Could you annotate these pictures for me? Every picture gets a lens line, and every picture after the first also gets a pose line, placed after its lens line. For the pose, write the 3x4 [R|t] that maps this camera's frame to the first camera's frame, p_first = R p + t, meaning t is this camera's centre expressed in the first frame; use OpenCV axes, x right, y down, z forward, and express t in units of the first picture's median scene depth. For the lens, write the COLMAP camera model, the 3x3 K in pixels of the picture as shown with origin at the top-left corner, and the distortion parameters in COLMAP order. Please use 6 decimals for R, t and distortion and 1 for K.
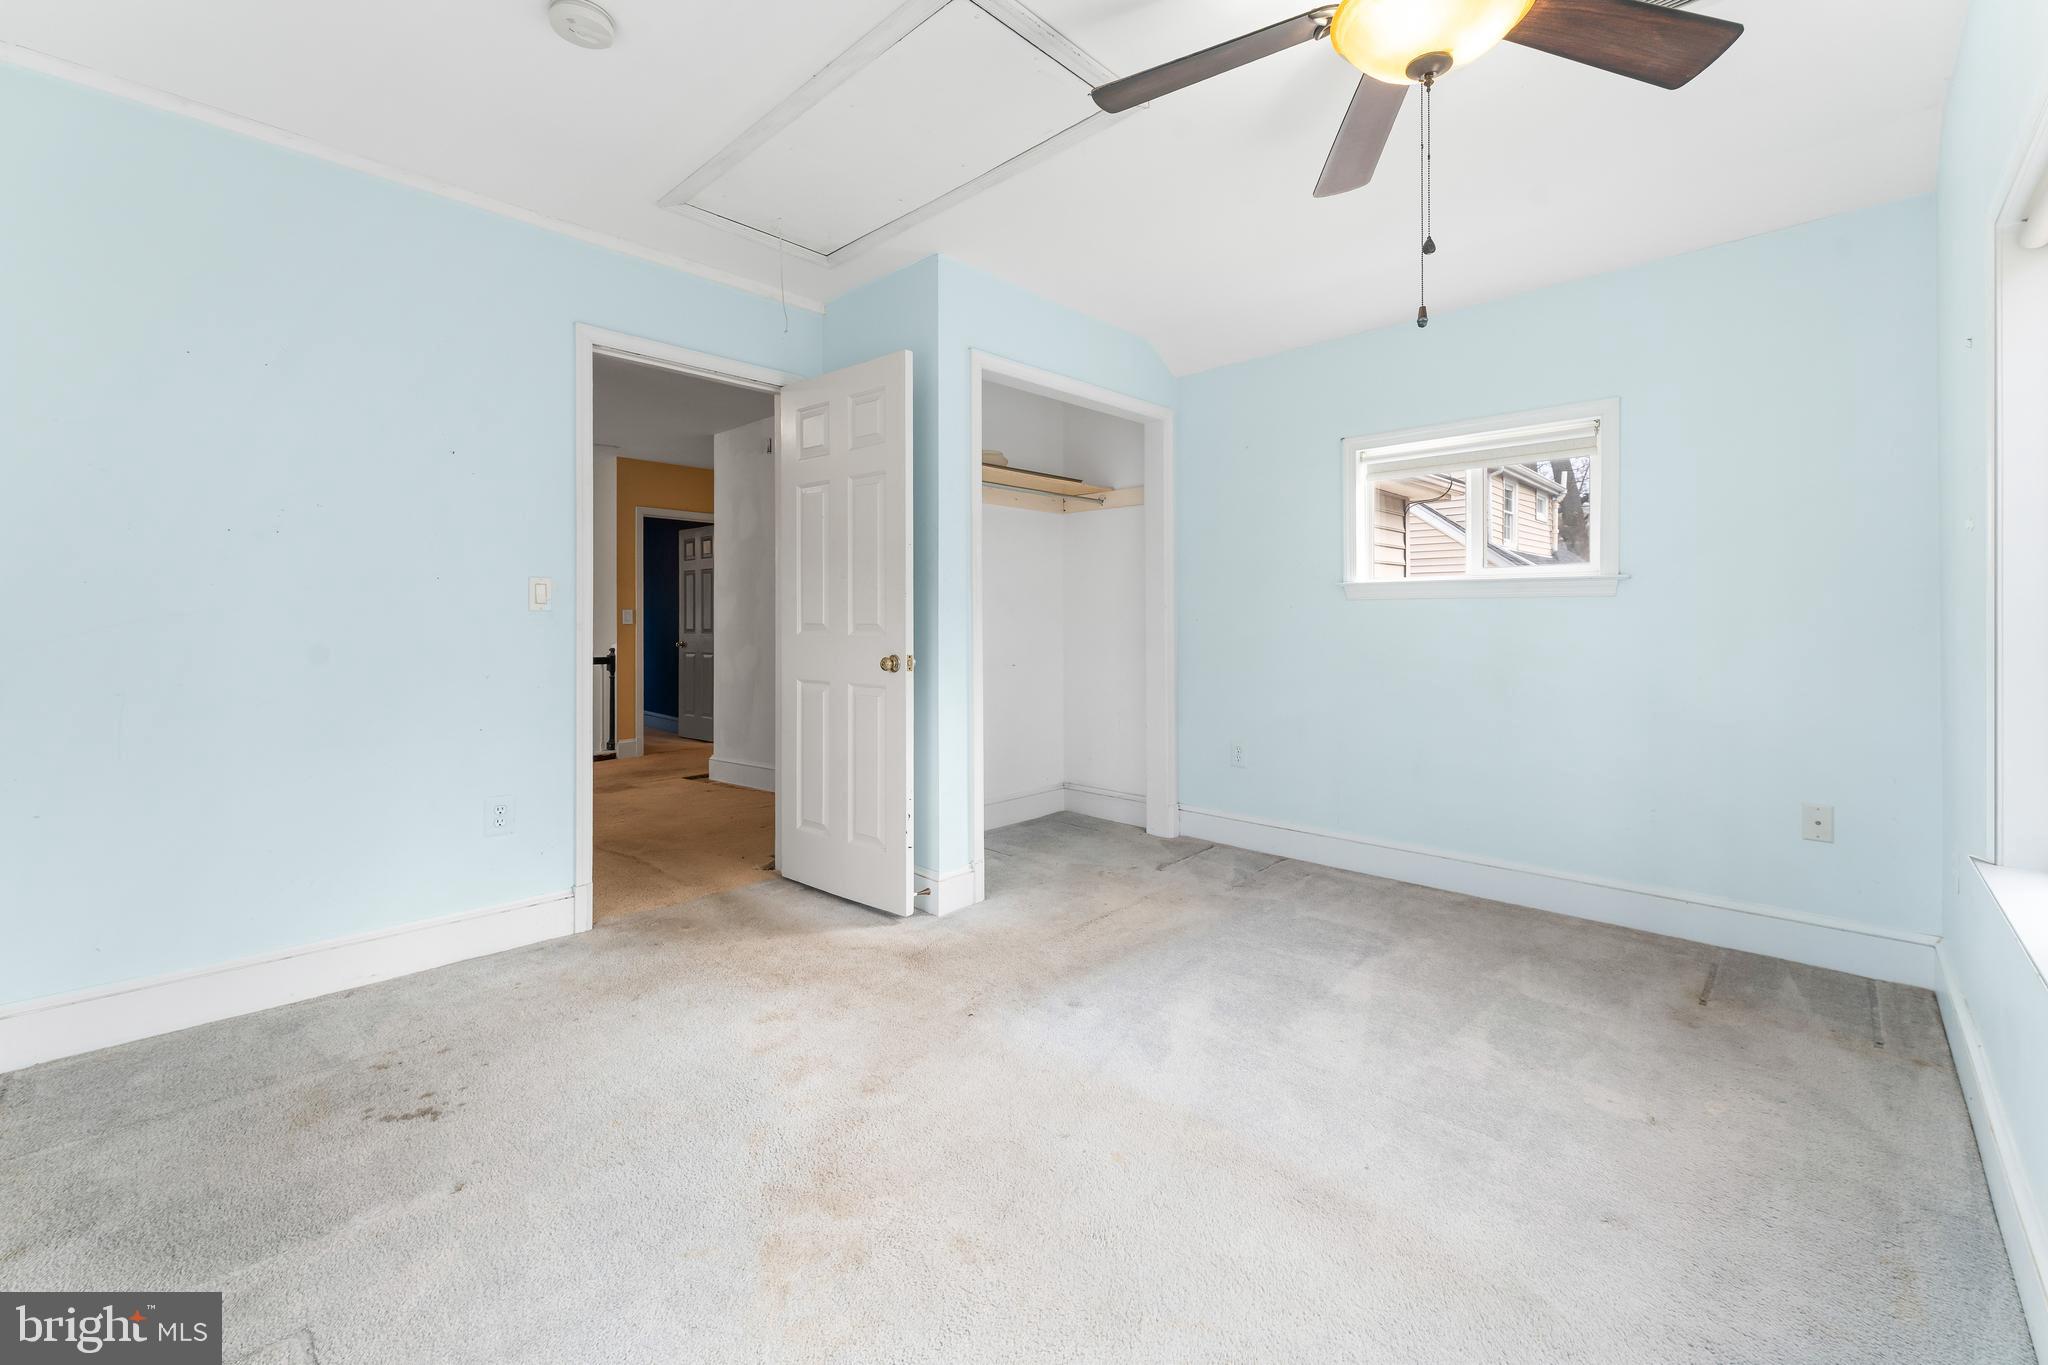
lens RADIAL K [[837.0, 0, 1032.5], [0, 837.0, 636.4], [0, 0, 1]] dist [-0.000426, -0.000028]
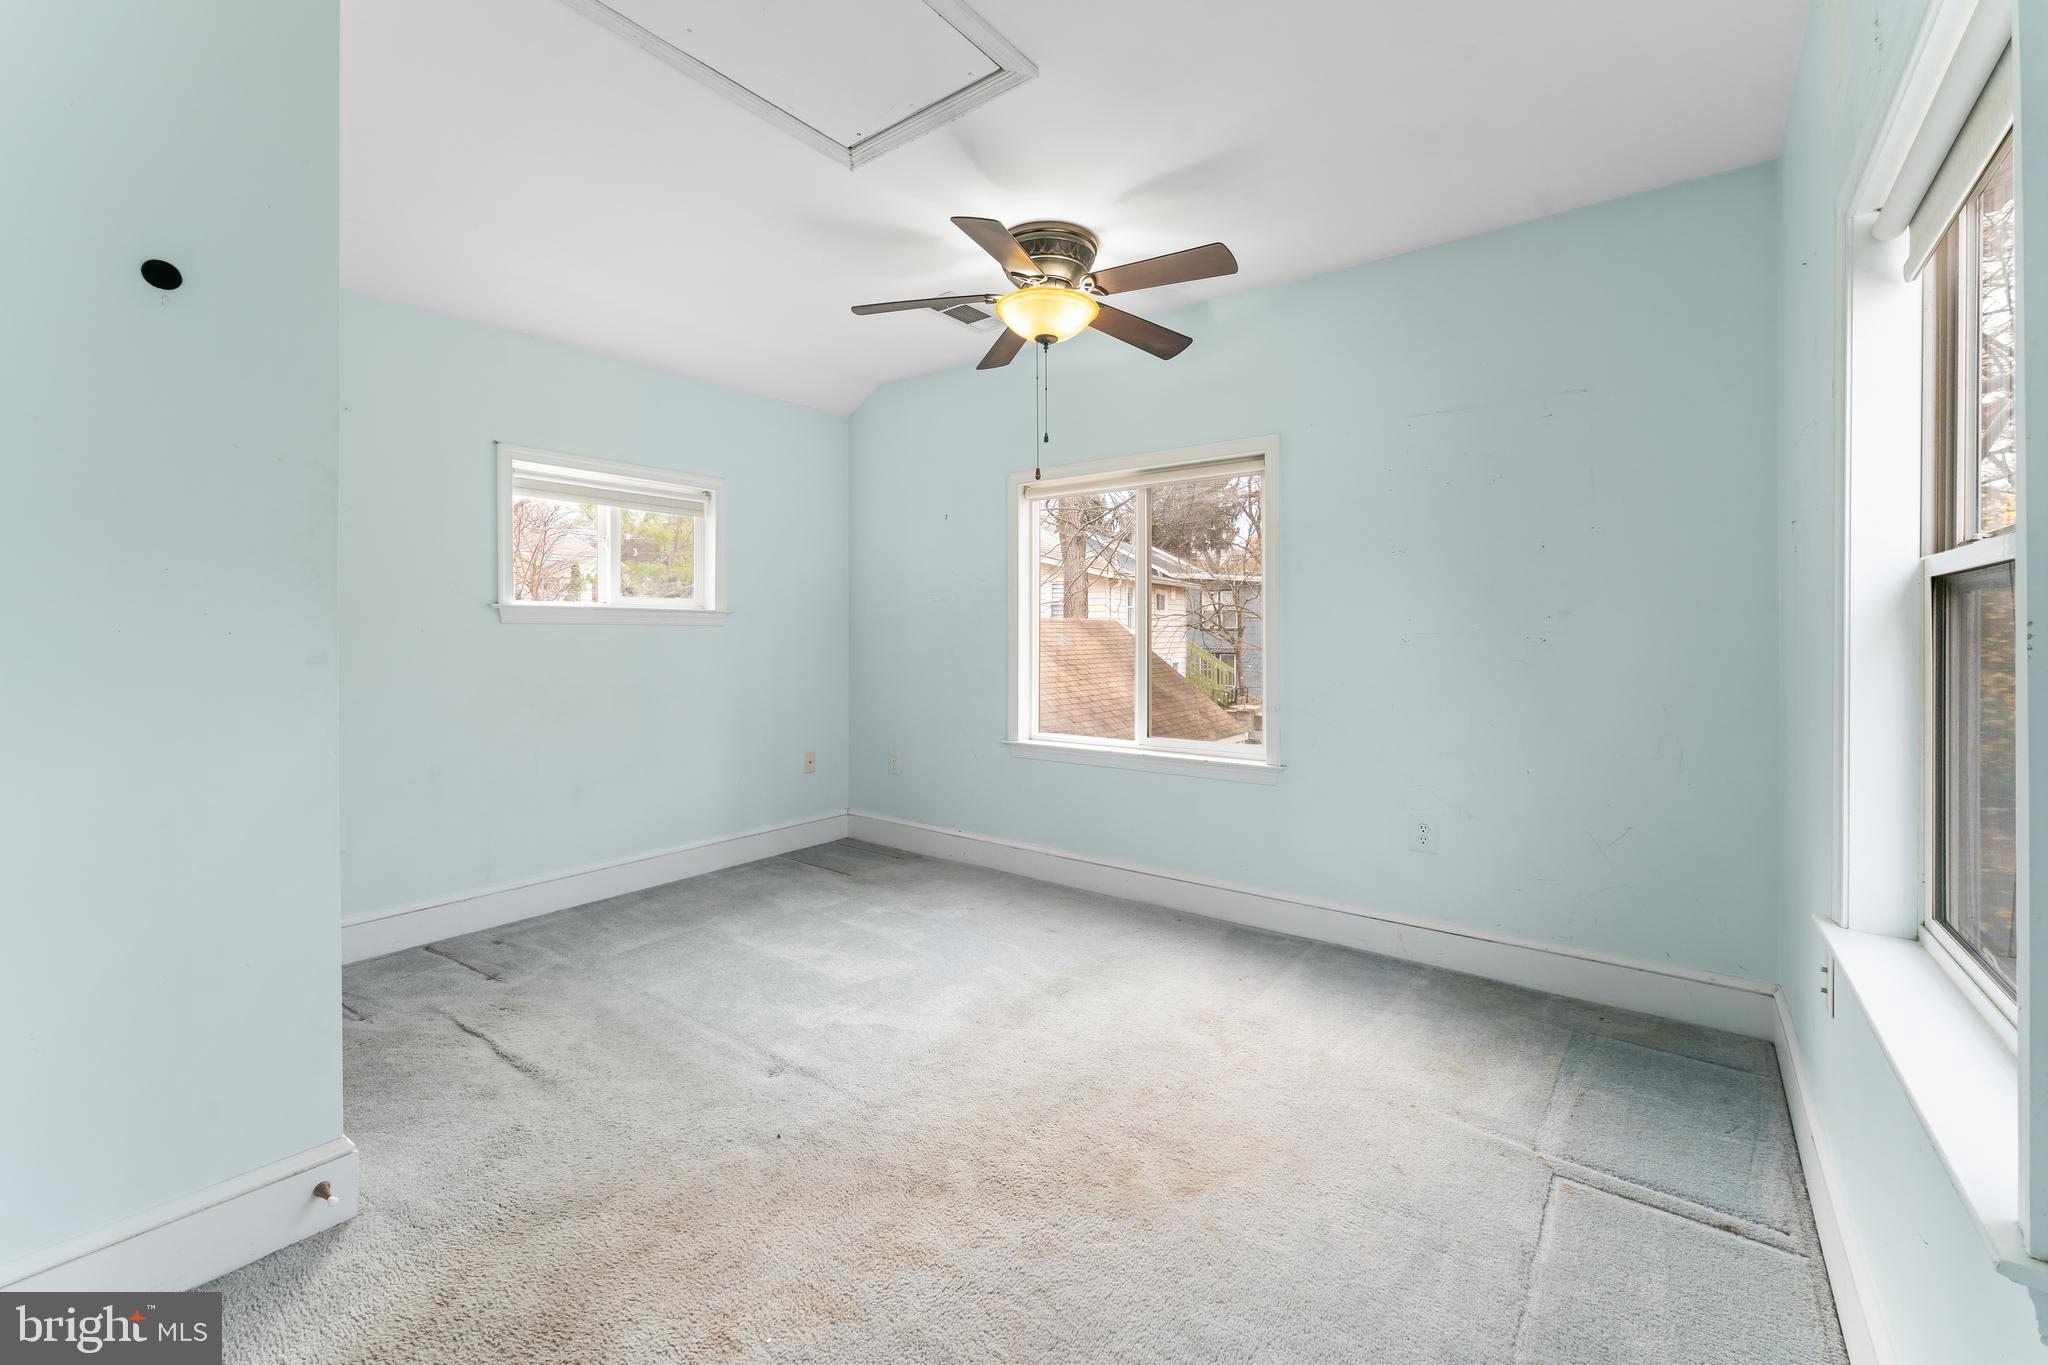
lens RADIAL K [[837.0, 0, 1032.5], [0, 837.0, 636.4], [0, 0, 1]] dist [-0.000426, -0.000028]
pose [[-0.108196, -0.000243, 0.994130, -0.806493], [0.026484, 0.999644, 0.003126, -0.022820], [-0.993777, 0.026667, -0.108151, 0.742063]]
